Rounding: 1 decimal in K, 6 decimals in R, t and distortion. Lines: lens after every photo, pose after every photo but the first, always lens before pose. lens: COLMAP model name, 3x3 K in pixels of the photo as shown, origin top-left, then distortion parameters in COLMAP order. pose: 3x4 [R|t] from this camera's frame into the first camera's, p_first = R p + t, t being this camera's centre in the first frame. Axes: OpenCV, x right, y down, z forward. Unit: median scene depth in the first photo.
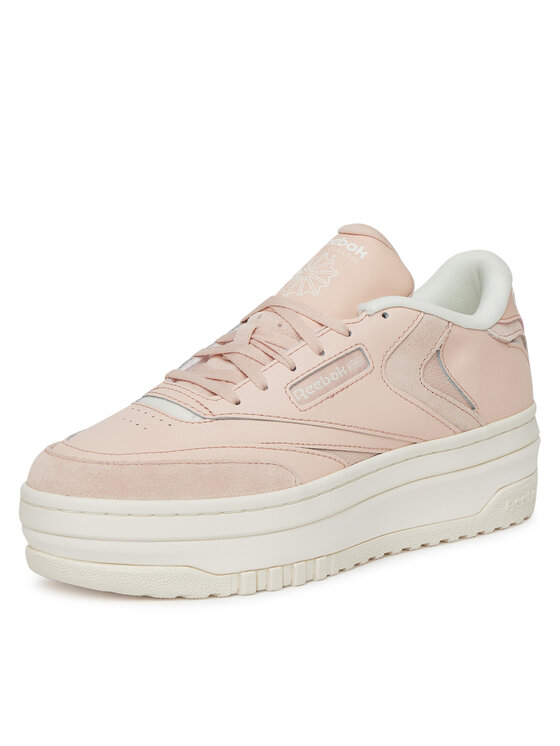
lens RADIAL K [[1901.2, 0, 280.0], [0, 1901.2, 373.0], [0, 0, 1]] dist [0.763140, 0.268975]
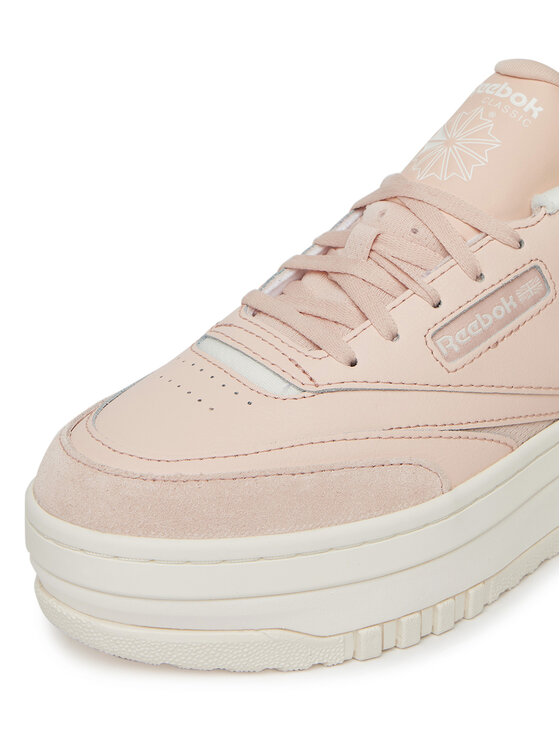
lens RADIAL K [[1877.9, 0, 280.0], [0, 1877.9, 373.0], [0, 0, 1]] dist [-0.113784, 5.364246]
pose [[0.999354, 0.006438, -0.035356, -0.024013], [-0.001256, 0.989479, 0.144669, -0.072305], [0.035915, -0.144531, 0.988848, 0.358701]]
